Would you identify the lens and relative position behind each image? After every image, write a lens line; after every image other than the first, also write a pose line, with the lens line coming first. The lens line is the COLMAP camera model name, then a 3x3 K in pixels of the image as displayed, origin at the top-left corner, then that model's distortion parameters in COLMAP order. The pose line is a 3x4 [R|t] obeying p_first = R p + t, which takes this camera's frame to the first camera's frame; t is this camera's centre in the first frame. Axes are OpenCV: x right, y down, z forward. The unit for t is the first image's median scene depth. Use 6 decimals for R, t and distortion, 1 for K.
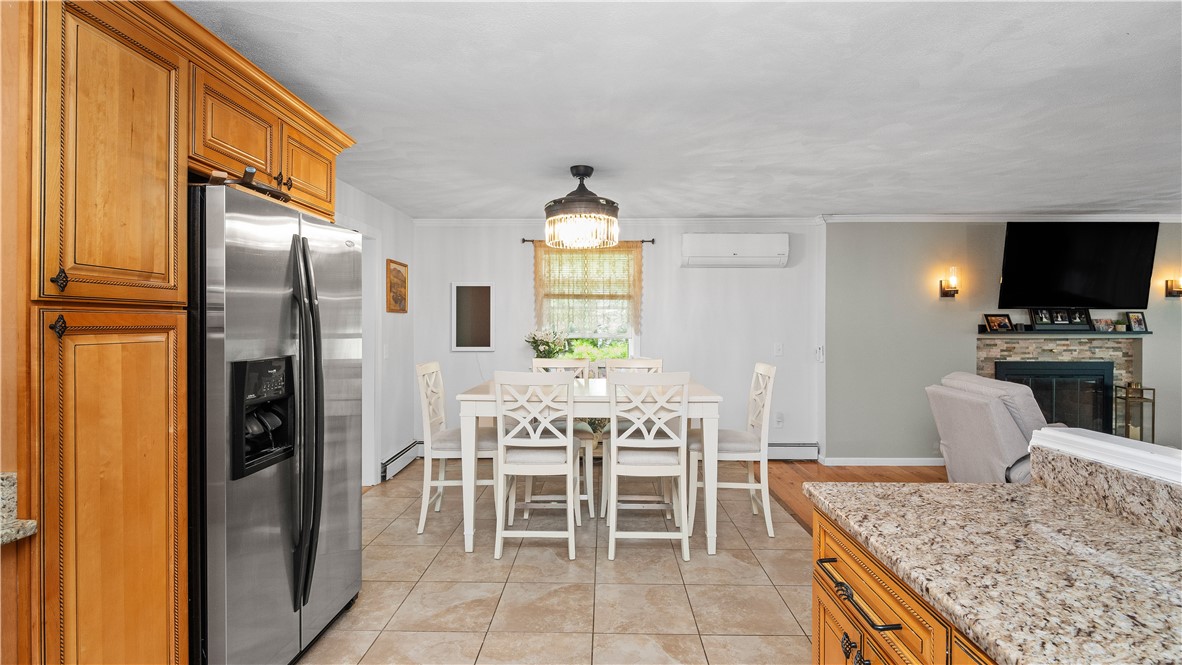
lens RADIAL K [[556.9, 0, 593.9], [0, 556.9, 324.1], [0, 0, 1]] dist [-0.001500, -0.003574]
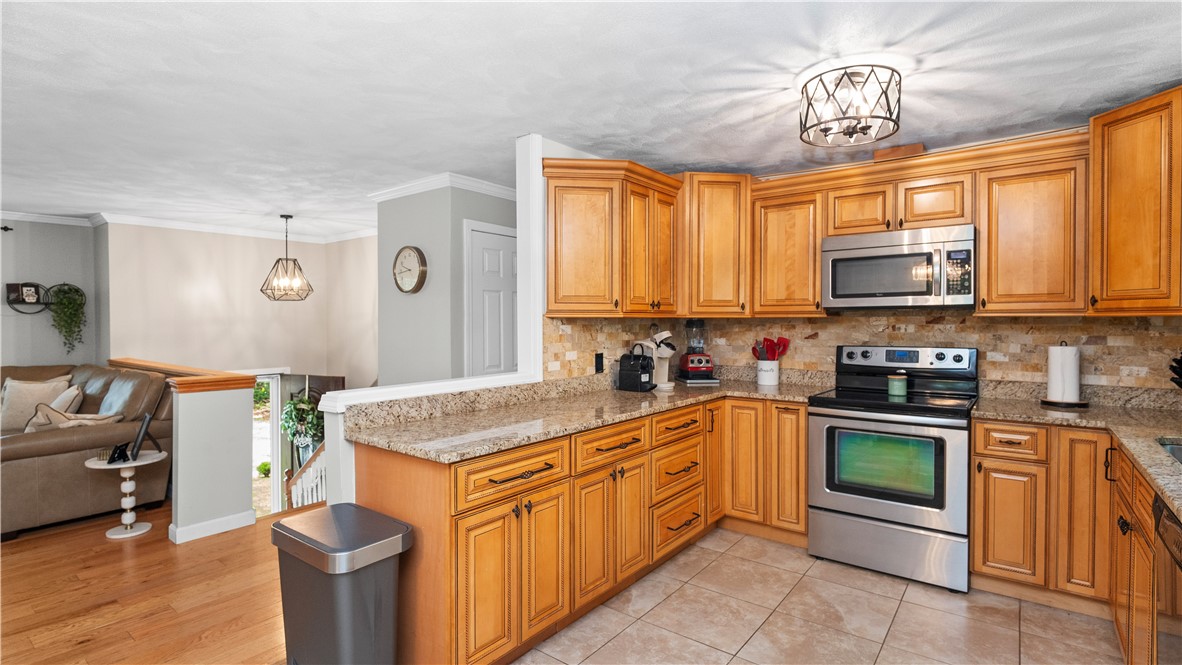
lens RADIAL K [[556.9, 0, 586.4], [0, 556.9, 331.6], [0, 0, 1]] dist [-0.001500, -0.003574]
pose [[-0.799750, -0.010742, 0.600237, -0.177278], [0.000310, 0.999832, 0.018306, -0.000937], [-0.600333, 0.014827, -0.799612, 0.539183]]
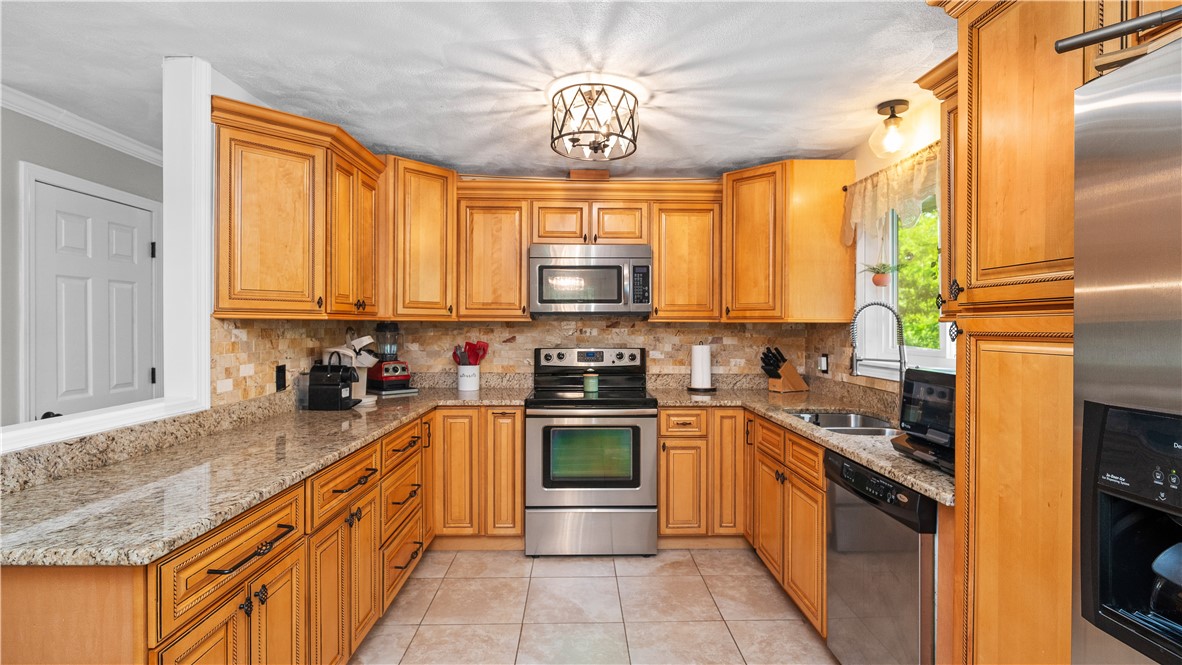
lens RADIAL K [[556.9, 0, 592.8], [0, 556.9, 329.0], [0, 0, 1]] dist [-0.001500, -0.003574]
pose [[-0.999123, -0.003622, -0.041724, -0.049314], [-0.003894, 0.999972, 0.006442, -0.001081], [0.041699, 0.006599, -0.999108, 0.525496]]
